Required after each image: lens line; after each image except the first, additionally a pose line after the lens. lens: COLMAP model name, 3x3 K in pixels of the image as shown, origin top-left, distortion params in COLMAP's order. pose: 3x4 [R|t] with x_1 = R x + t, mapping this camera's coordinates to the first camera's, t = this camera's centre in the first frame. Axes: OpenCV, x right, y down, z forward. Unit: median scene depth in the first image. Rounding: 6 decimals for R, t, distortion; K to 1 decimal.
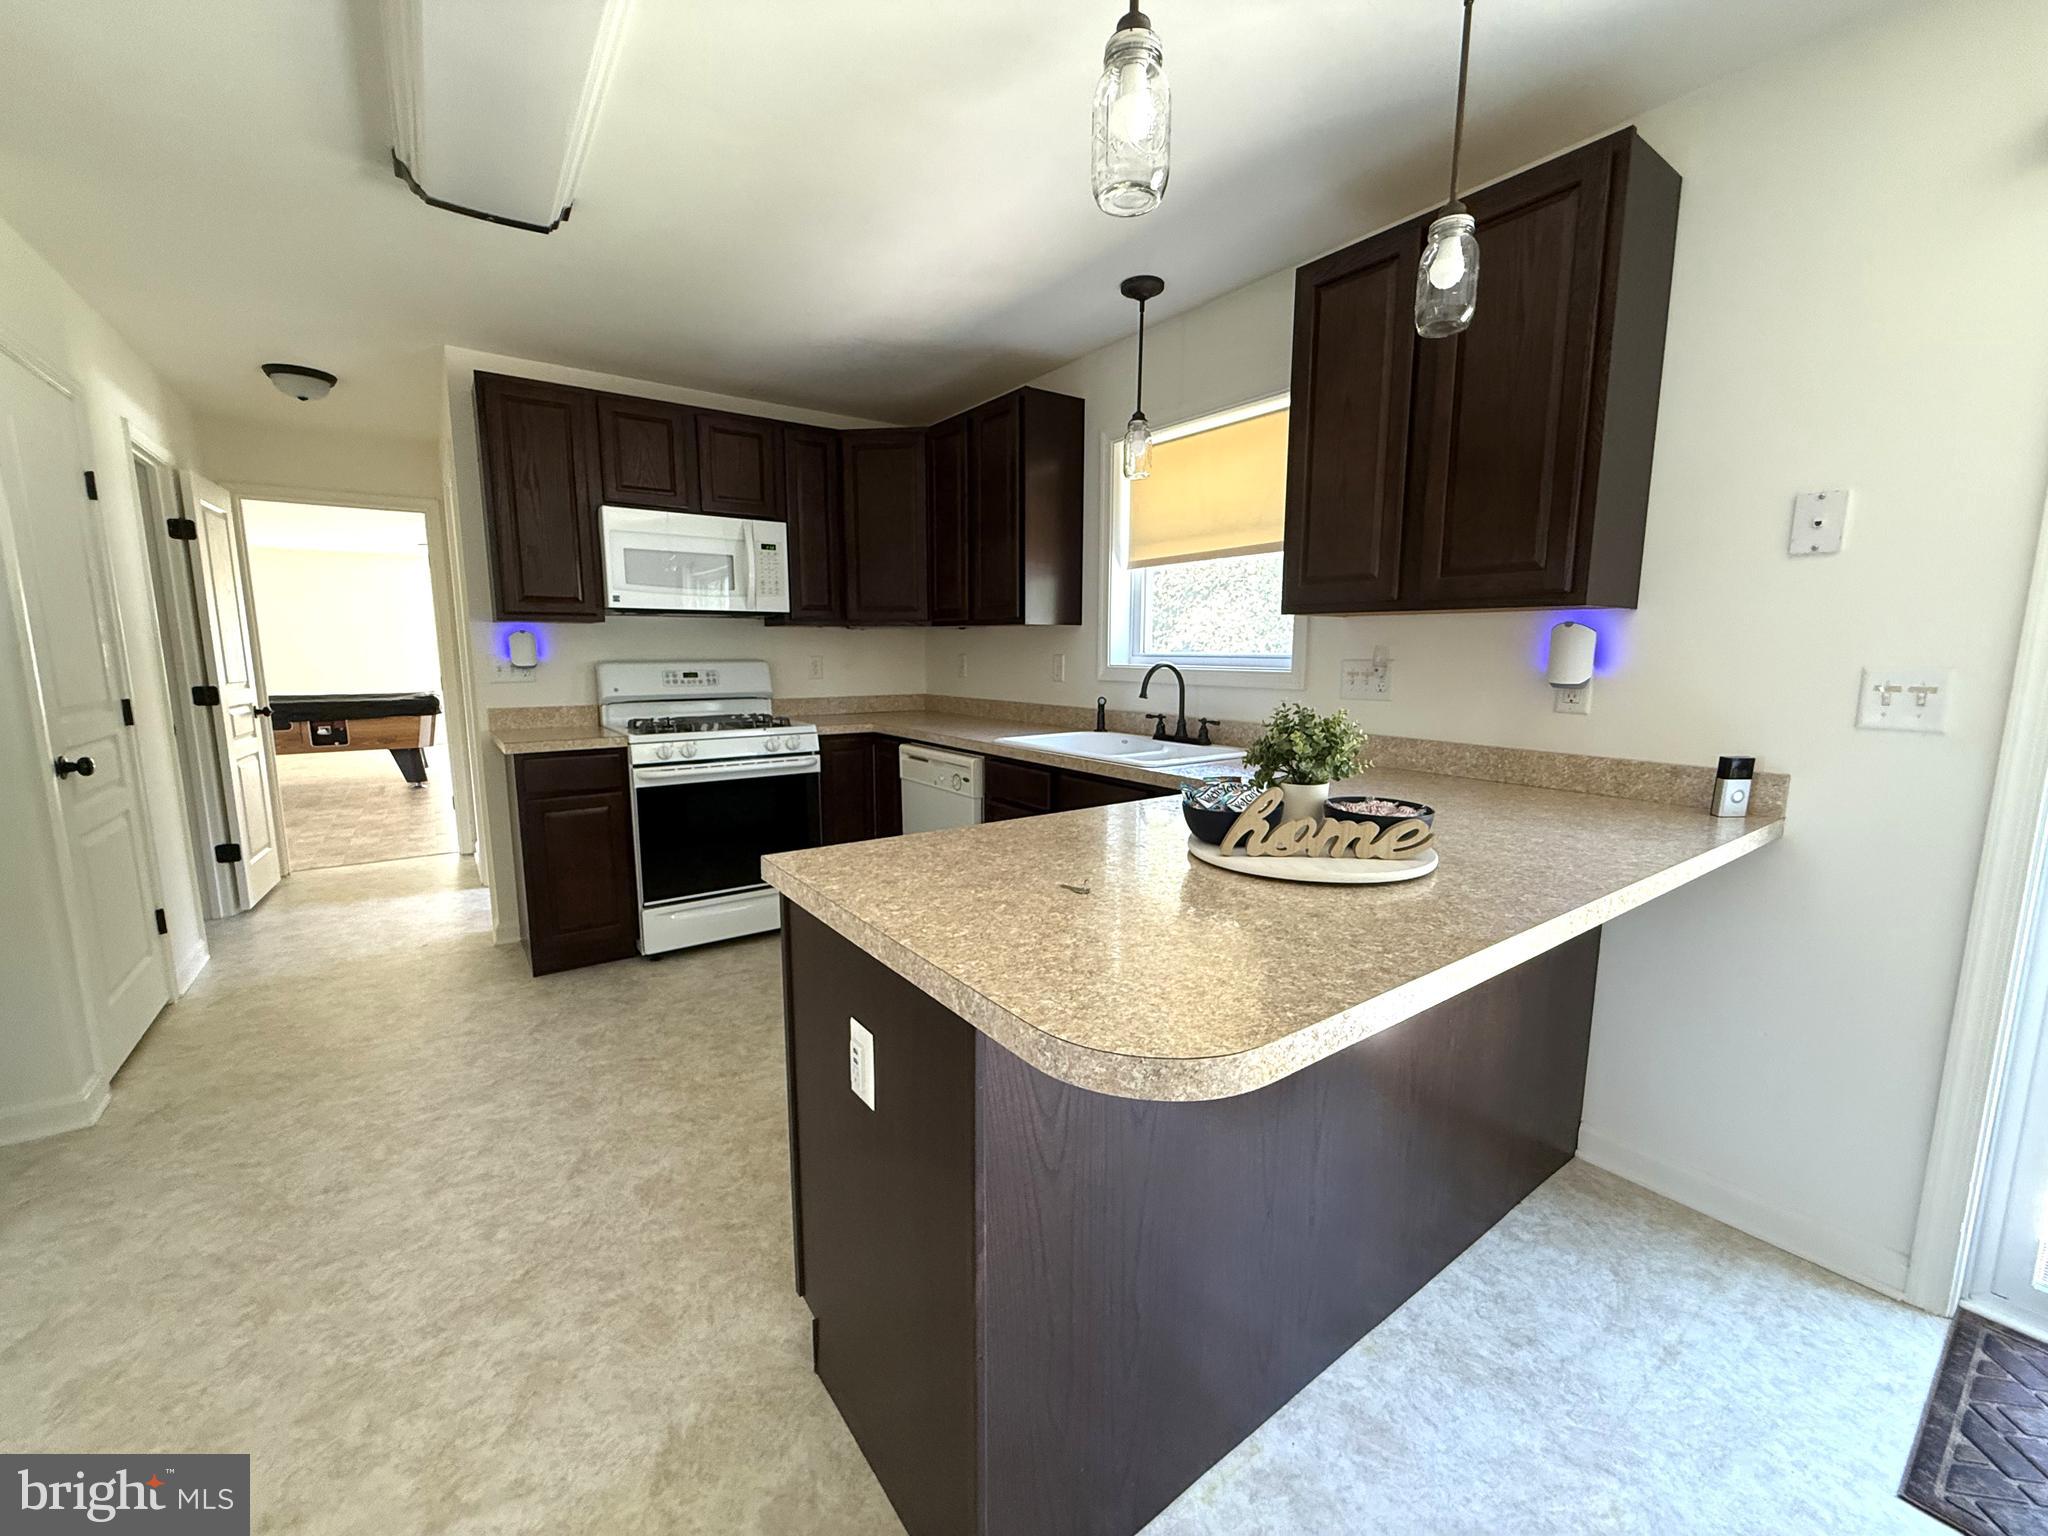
lens RADIAL K [[827.0, 0, 1011.7], [0, 827.0, 759.7], [0, 0, 1]] dist [0.017164, -0.006668]
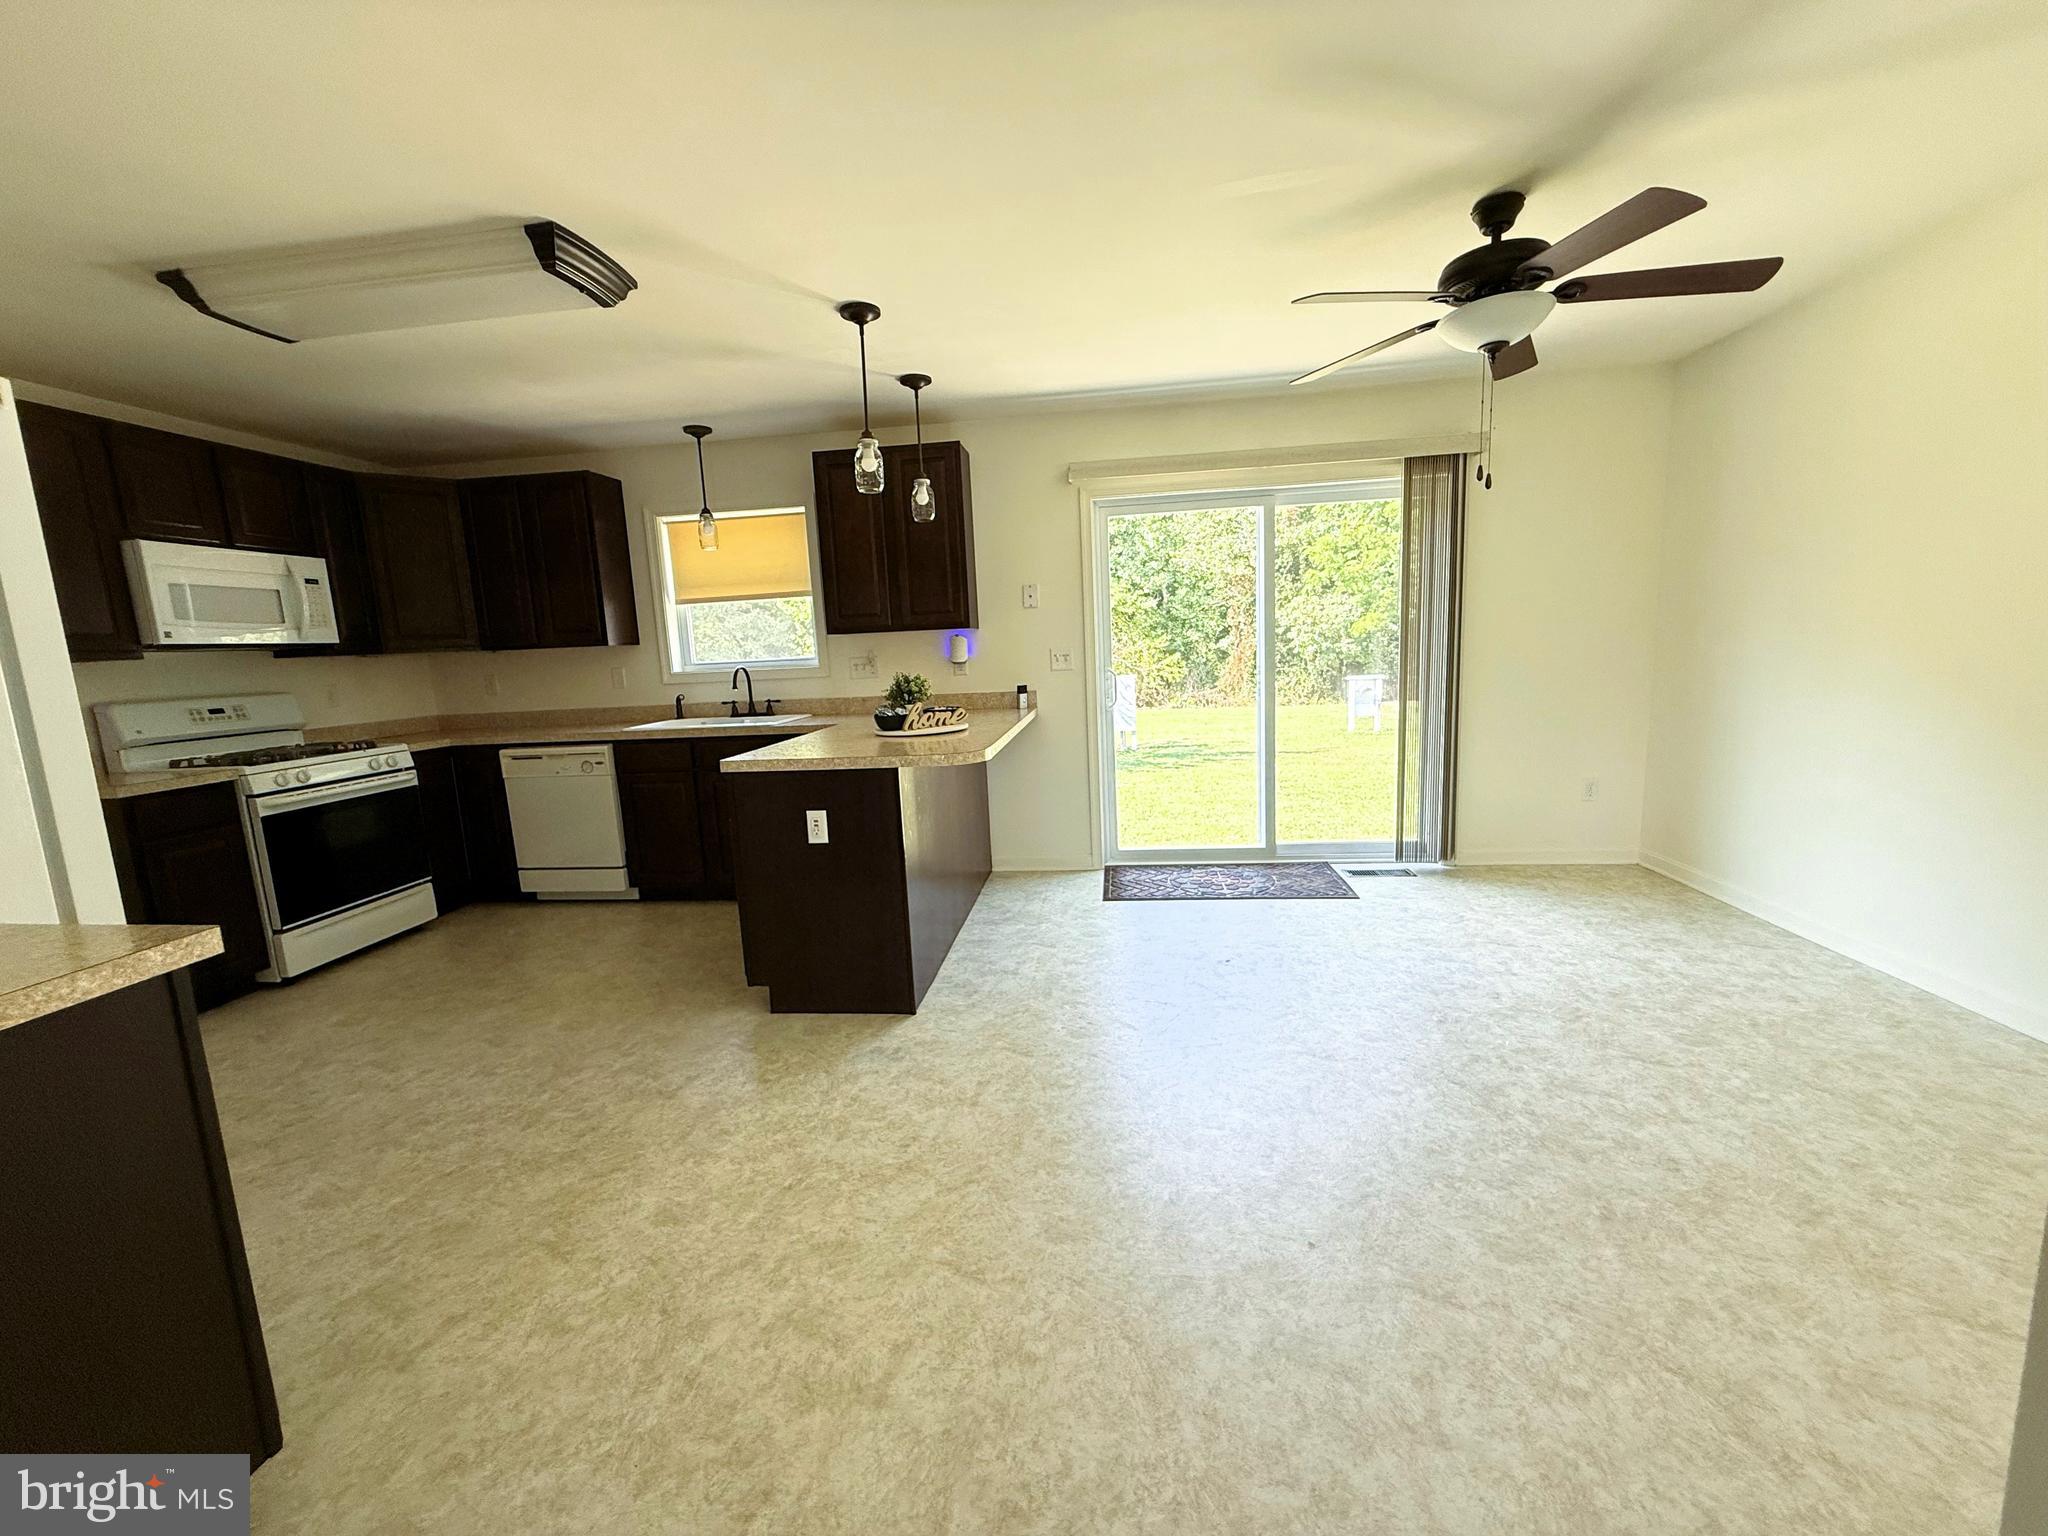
lens RADIAL K [[814.9, 0, 1013.9], [0, 814.9, 766.5], [0, 0, 1]] dist [-0.001906, 0.000005]
pose [[0.676041, -0.142008, 0.723051, -0.518354], [0.148663, 0.987362, 0.054921, 0.053421], [-0.721712, 0.070362, 0.688608, -0.360459]]
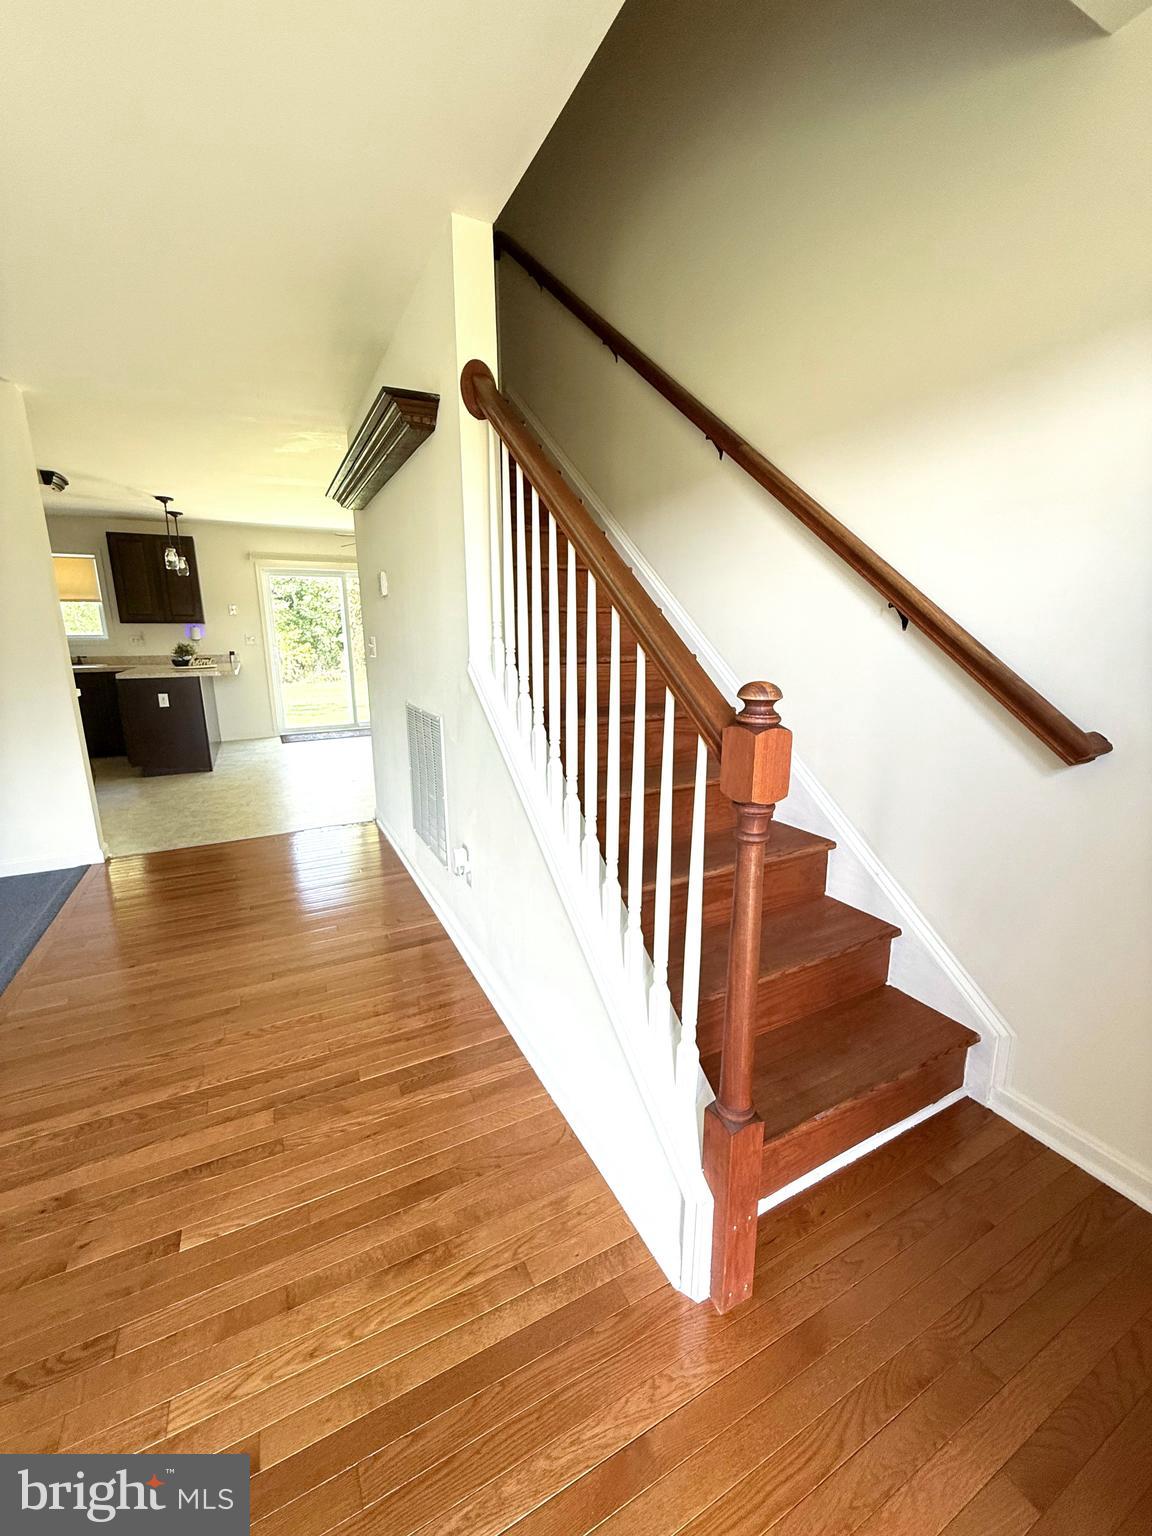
lens RADIAL K [[615.7, 0, 574.2], [0, 615.7, 764.8], [0, 0, 1]] dist [0.000037, 0.000680]
pose [[0.145881, -0.213724, 0.965941, -1.515793], [0.140094, 0.971009, 0.193687, 0.132966], [-0.979333, 0.107067, 0.171593, -0.965597]]
